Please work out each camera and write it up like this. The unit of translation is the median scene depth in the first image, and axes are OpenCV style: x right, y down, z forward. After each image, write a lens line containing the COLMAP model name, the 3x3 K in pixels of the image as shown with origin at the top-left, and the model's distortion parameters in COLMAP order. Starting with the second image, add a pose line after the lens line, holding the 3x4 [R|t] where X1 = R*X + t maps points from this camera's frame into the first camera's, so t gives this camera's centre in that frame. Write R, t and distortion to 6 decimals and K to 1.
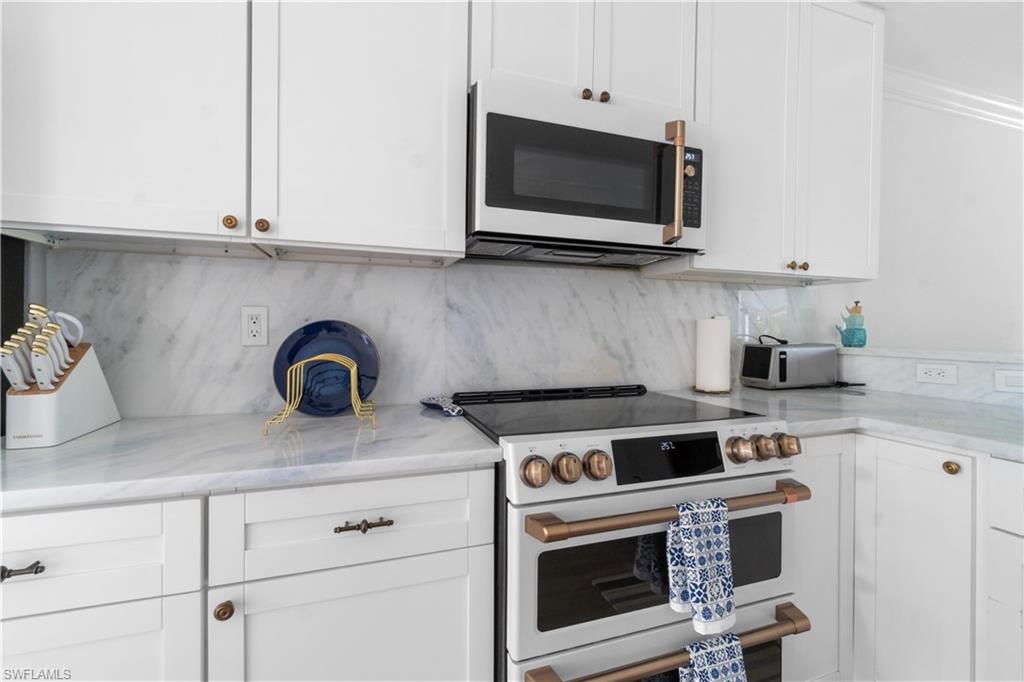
lens RADIAL K [[443.9, 0, 510.6], [0, 443.9, 329.5], [0, 0, 1]] dist [-0.000359, -0.000002]
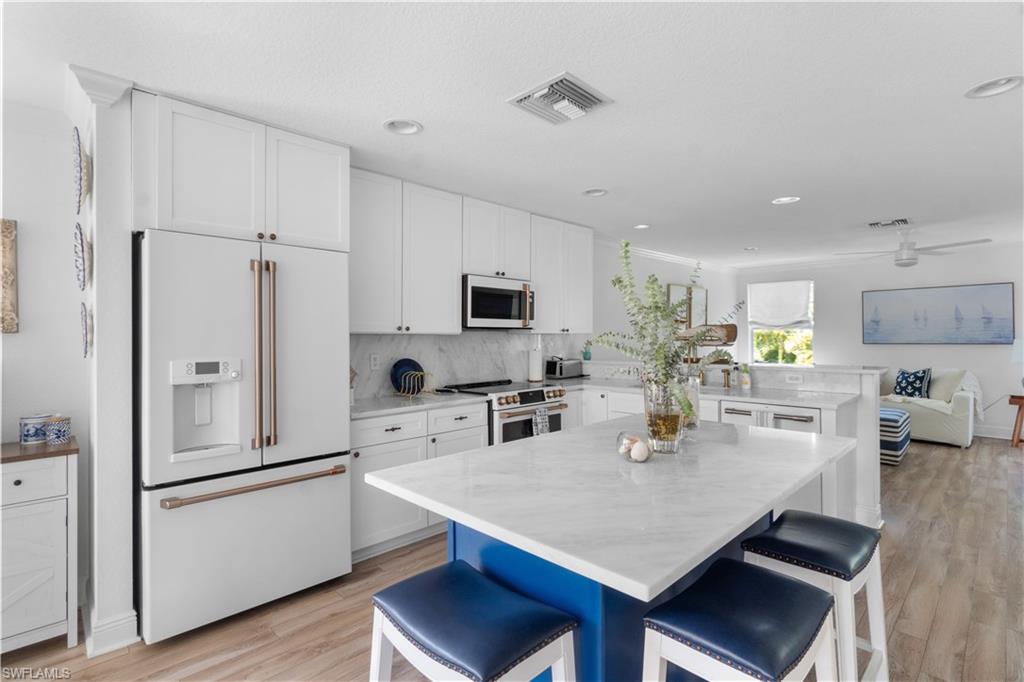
lens RADIAL K [[483.4, 0, 510.5], [0, 483.4, 333.4], [0, 0, 1]] dist [0.001179, -0.000144]
pose [[0.904577, -0.011378, 0.426158, -1.018792], [0.015773, 0.999853, -0.006786, -0.133195], [-0.426018, 0.012860, 0.904623, -1.708504]]
